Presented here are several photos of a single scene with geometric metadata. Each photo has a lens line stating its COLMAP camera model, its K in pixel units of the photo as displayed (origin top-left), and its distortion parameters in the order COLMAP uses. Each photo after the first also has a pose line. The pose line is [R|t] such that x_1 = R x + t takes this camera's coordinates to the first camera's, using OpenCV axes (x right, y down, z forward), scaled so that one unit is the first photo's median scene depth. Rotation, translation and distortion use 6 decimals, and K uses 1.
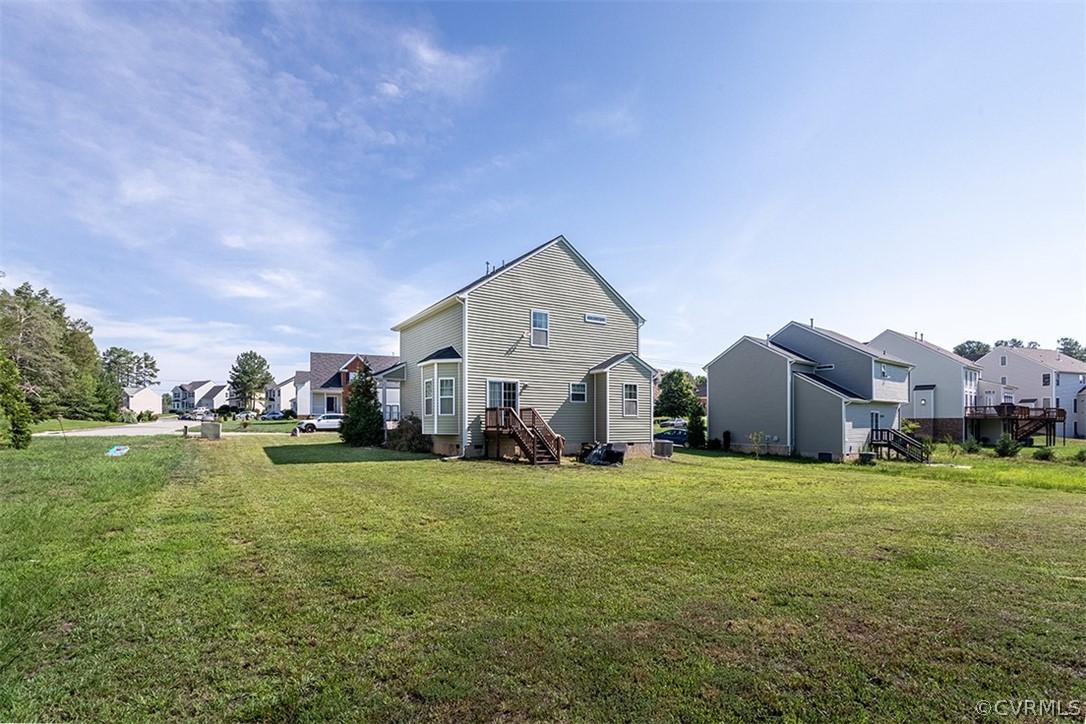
lens RADIAL K [[526.2, 0, 540.7], [0, 526.2, 418.7], [0, 0, 1]] dist [-0.000778, 0.000522]
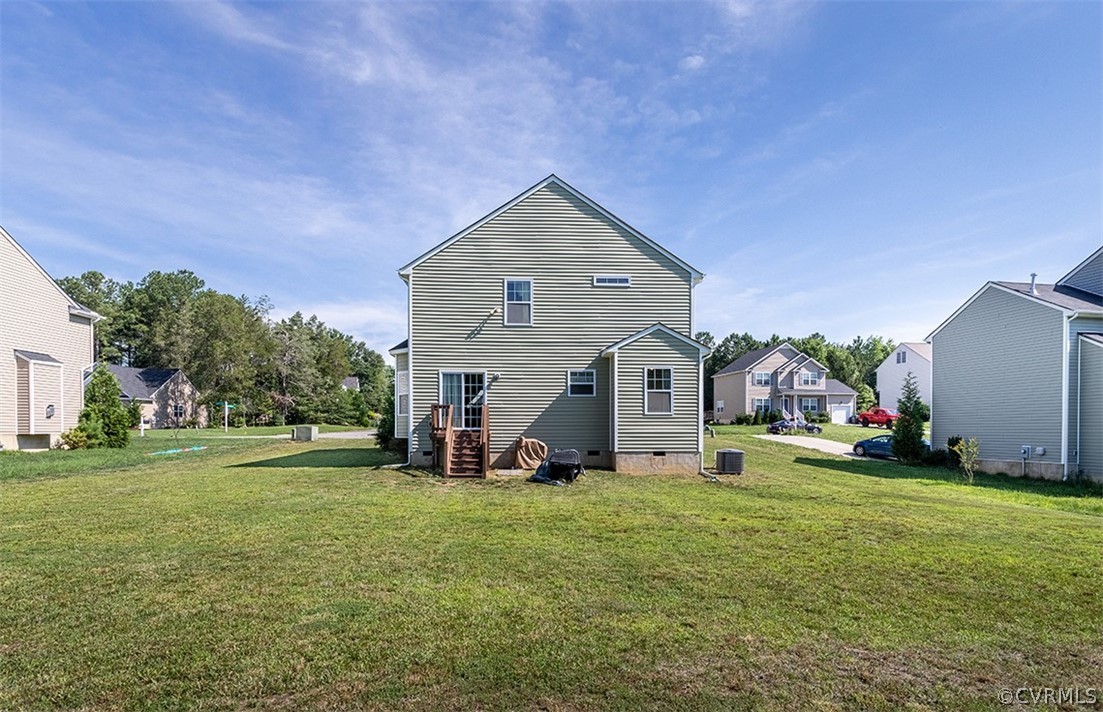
lens RADIAL K [[579.9, 0, 551.7], [0, 579.9, 431.2], [0, 0, 1]] dist [0.002652, 0.000512]
pose [[0.876267, 0.000845, -0.481825, 0.428570], [0.005881, 0.999905, 0.012449, 0.007537], [0.481790, -0.013742, 0.876179, 0.262046]]
